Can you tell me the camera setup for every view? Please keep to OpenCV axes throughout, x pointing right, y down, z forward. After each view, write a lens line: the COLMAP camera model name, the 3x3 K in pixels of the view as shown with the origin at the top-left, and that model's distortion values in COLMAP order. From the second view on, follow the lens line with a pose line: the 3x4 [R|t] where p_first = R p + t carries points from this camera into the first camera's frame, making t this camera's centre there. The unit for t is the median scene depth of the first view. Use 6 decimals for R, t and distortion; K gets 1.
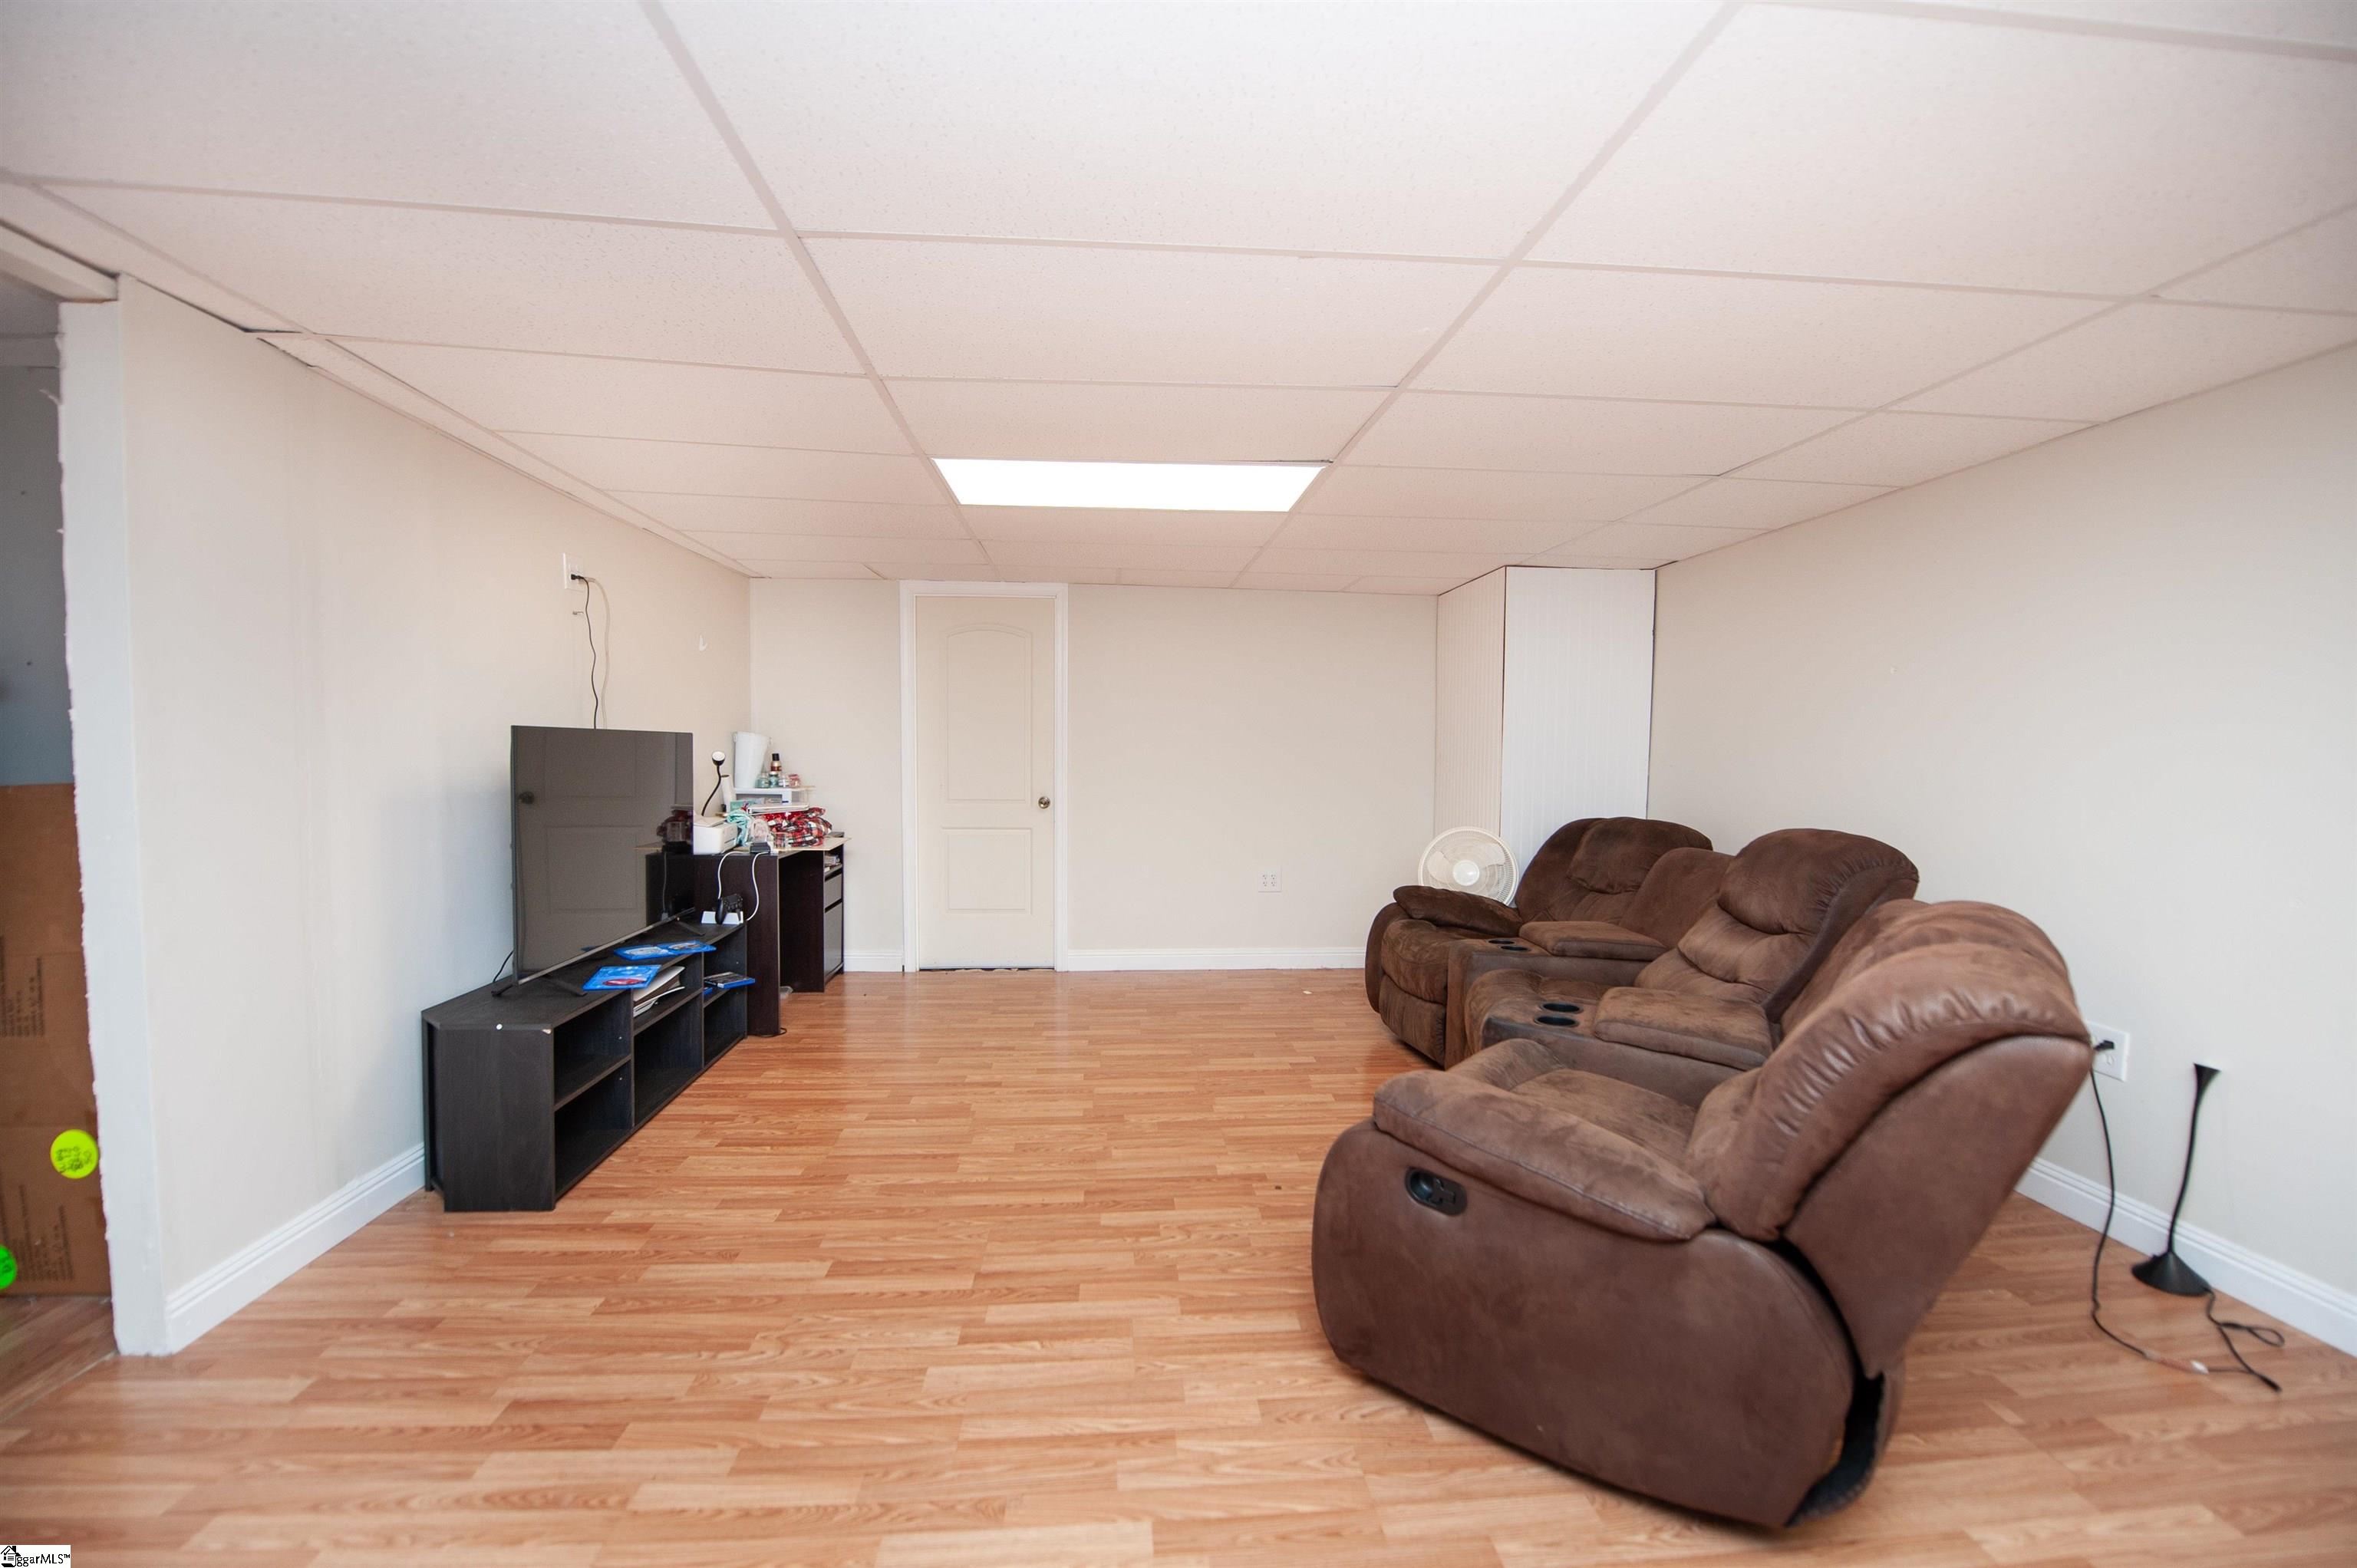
lens RADIAL K [[966.9, 0, 1172.3], [0, 966.9, 796.3], [0, 0, 1]] dist [-0.028829, -0.000102]
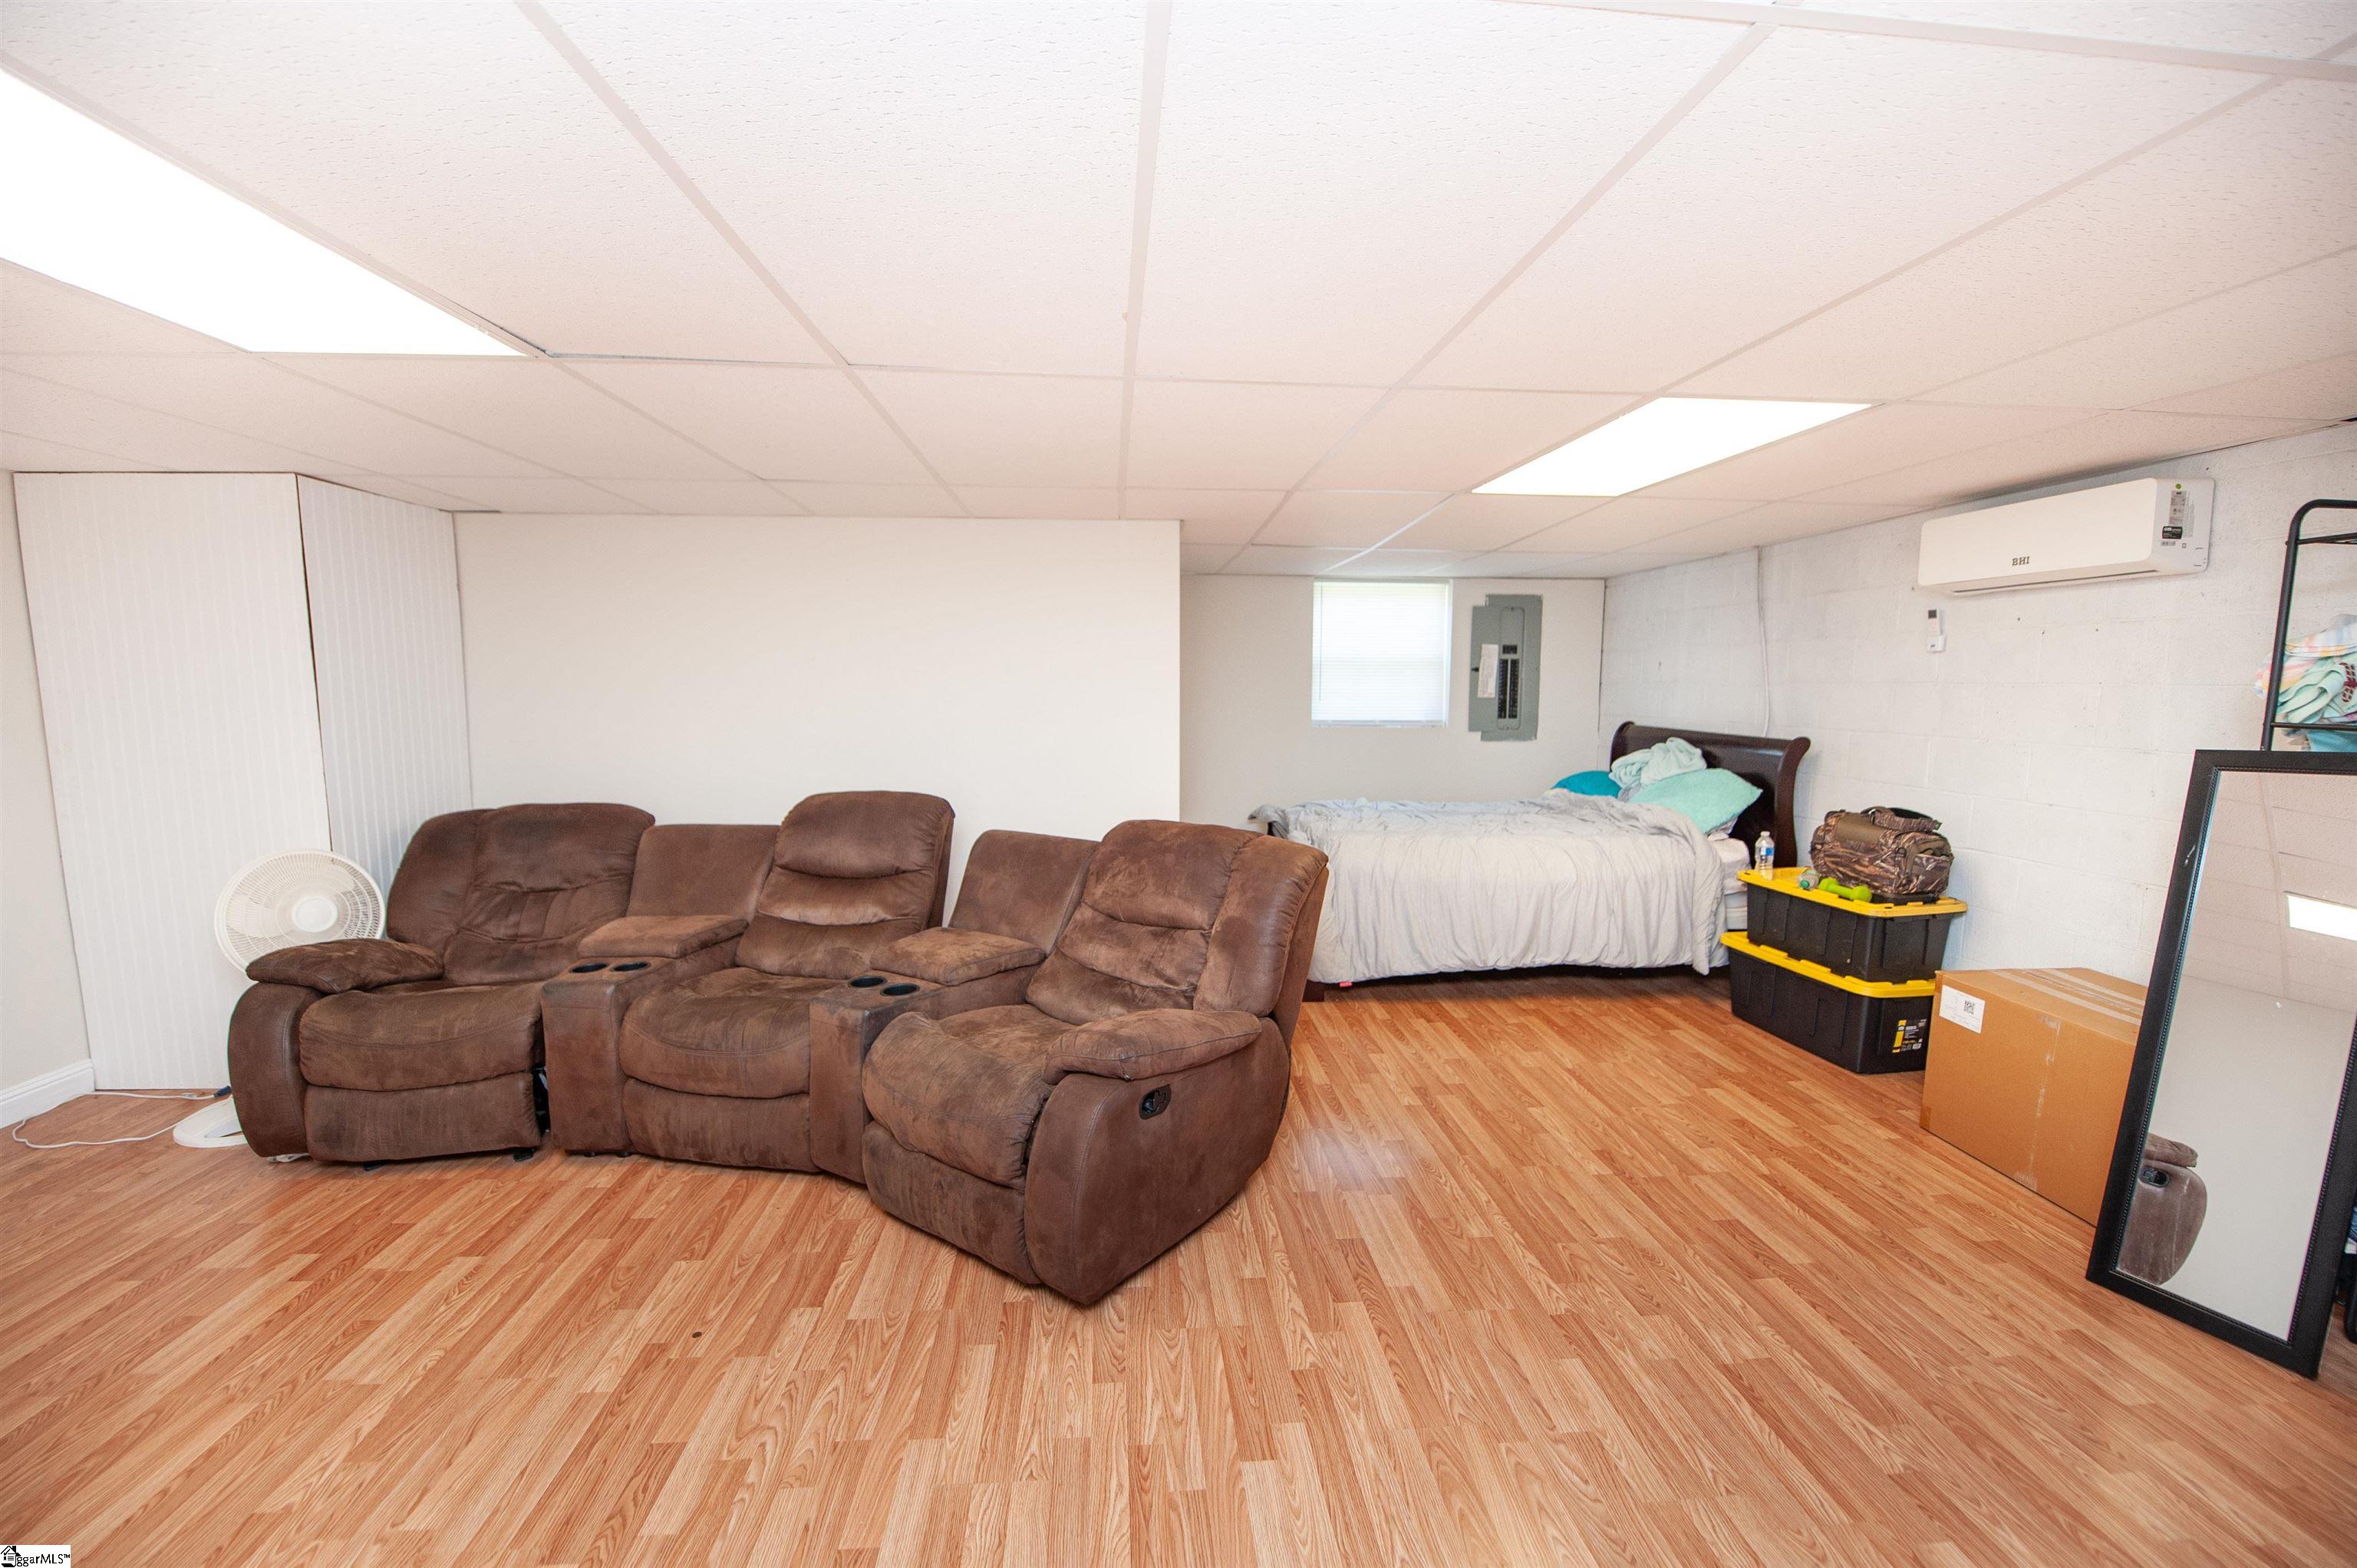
lens RADIAL K [[941.3, 0, 1180.7], [0, 941.3, 794.5], [0, 0, 1]] dist [-0.016978, -0.003785]
pose [[-0.000572, -0.127636, 0.991821, -0.746534], [0.047438, 0.990701, 0.127519, -0.126510], [-0.998874, 0.047123, 0.005488, 0.720713]]
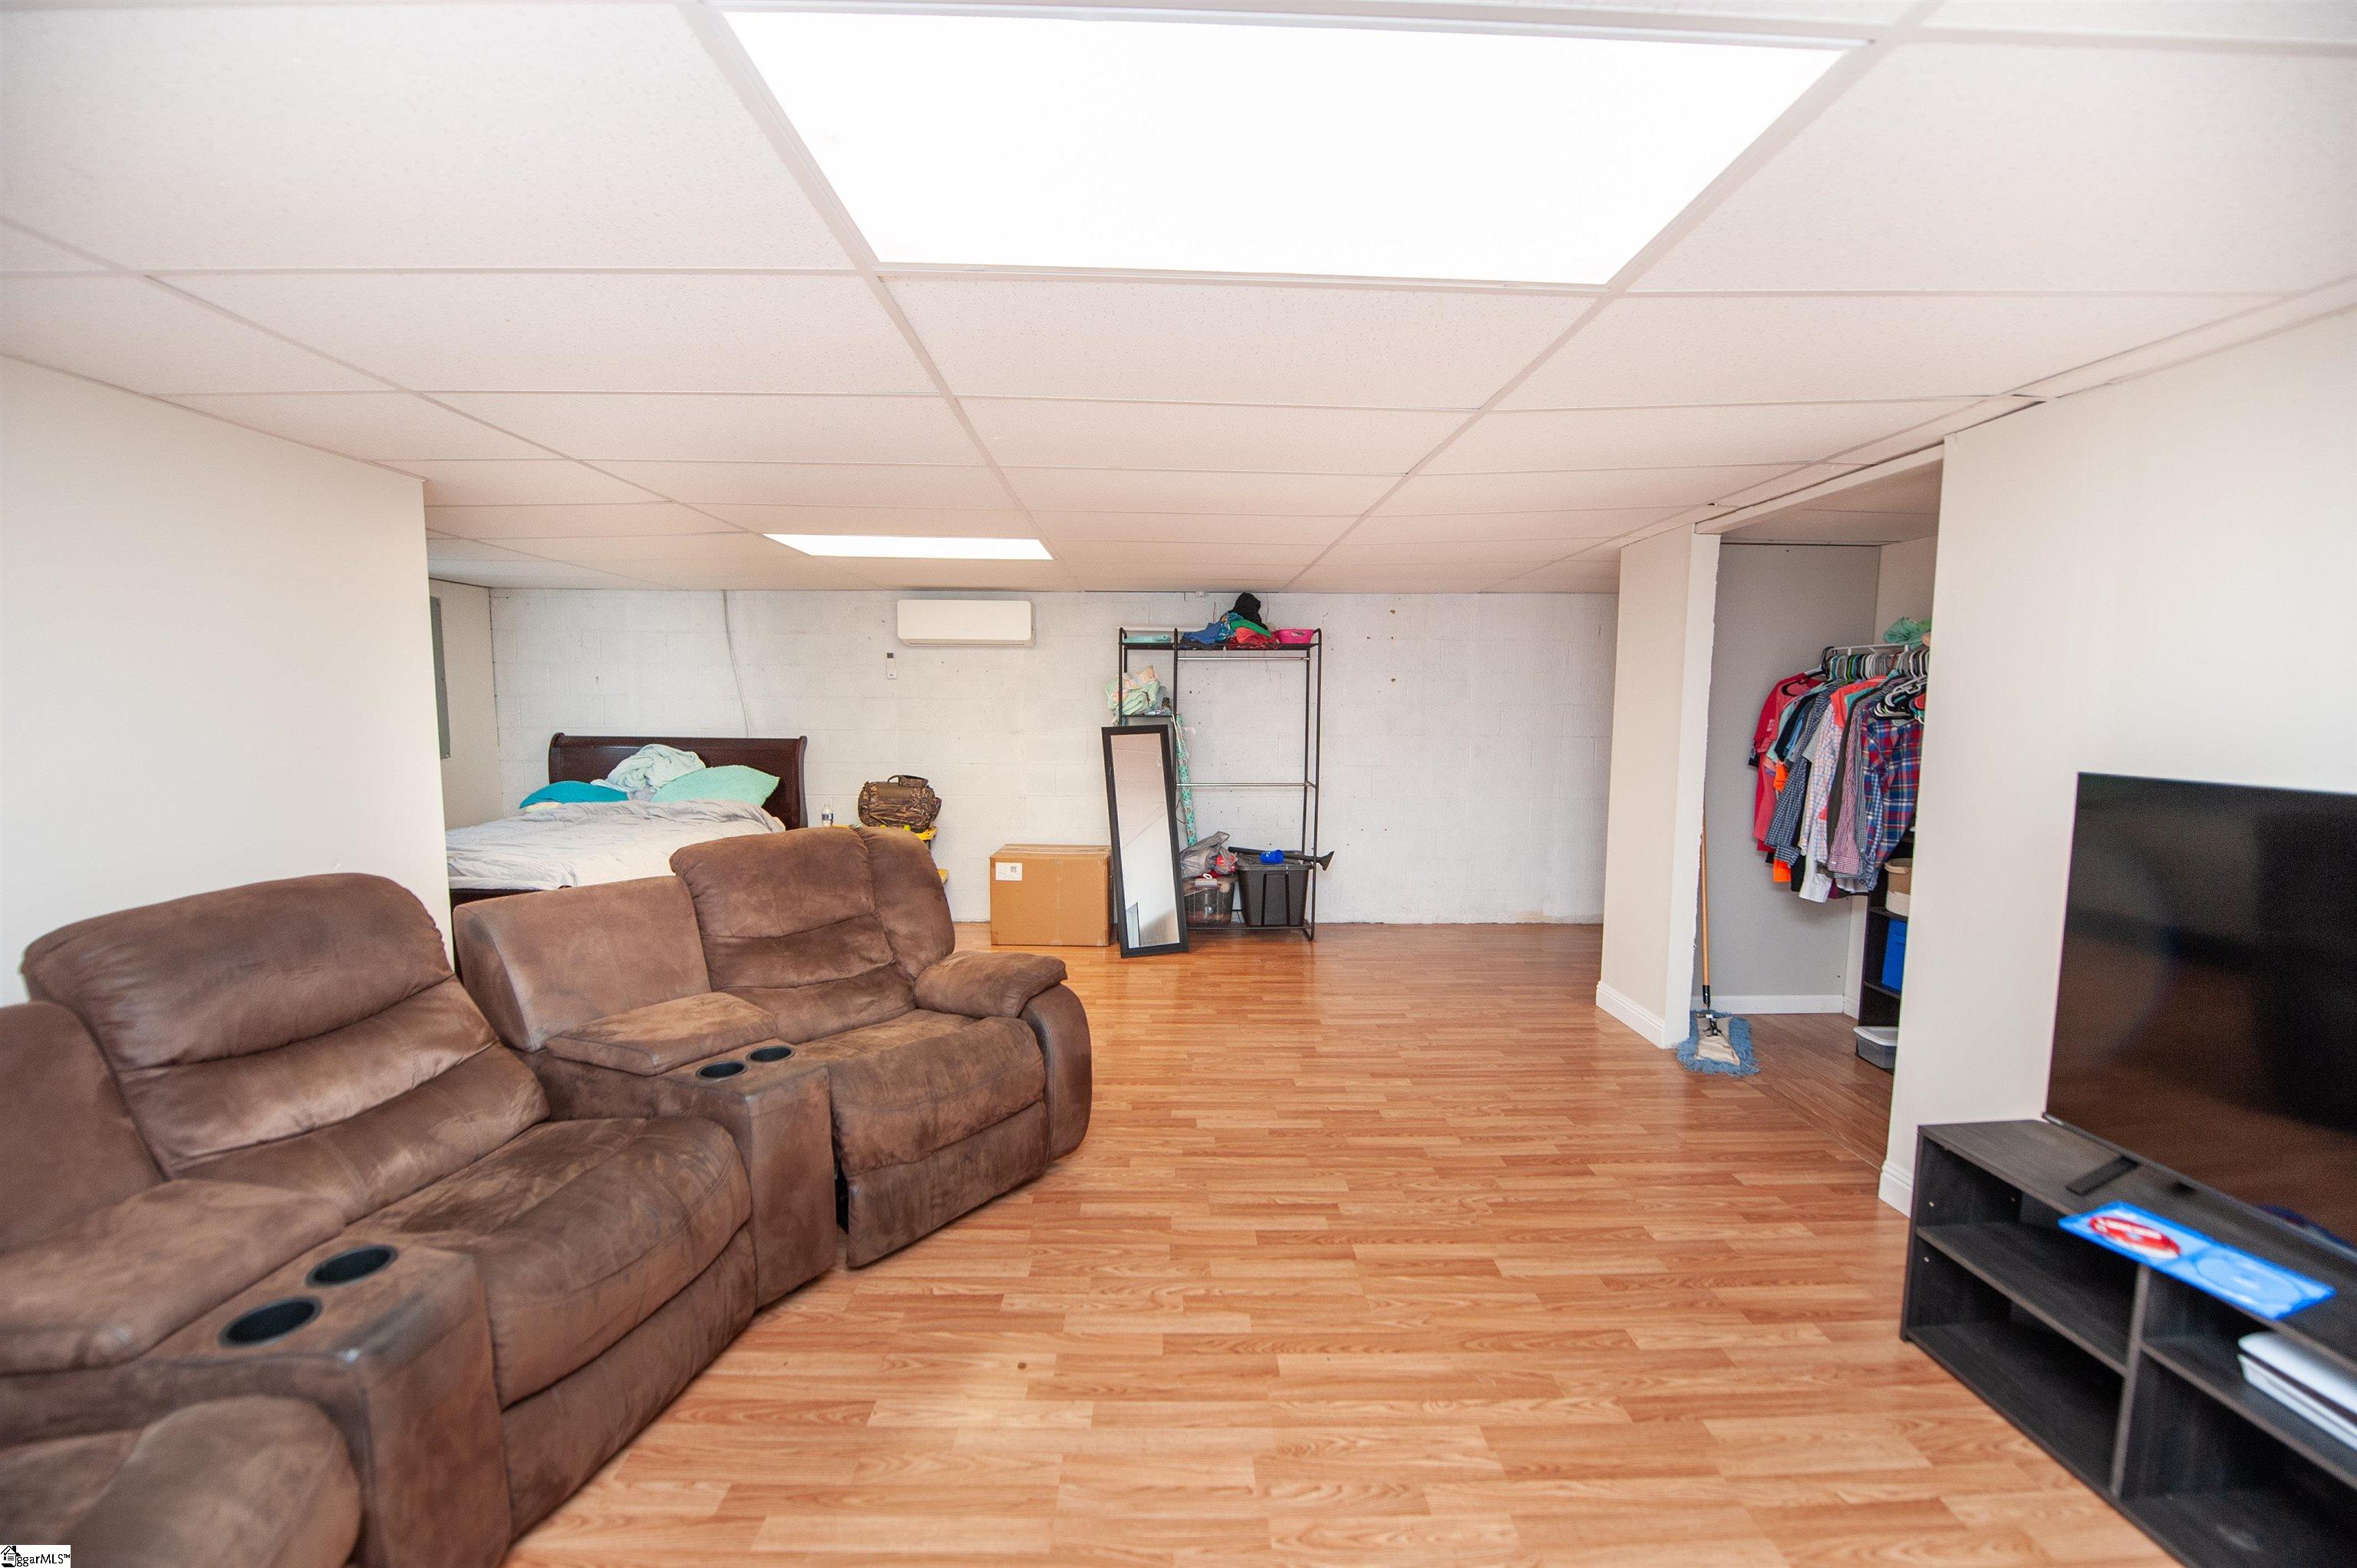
lens RADIAL K [[955.1, 0, 1181.0], [0, 955.1, 794.3], [0, 0, 1]] dist [-0.016727, -0.003925]
pose [[-0.998531, -0.022621, 0.049230, -0.051292], [-0.015373, 0.989617, 0.142908, -0.180313], [-0.051952, 0.141941, -0.988511, 2.114439]]
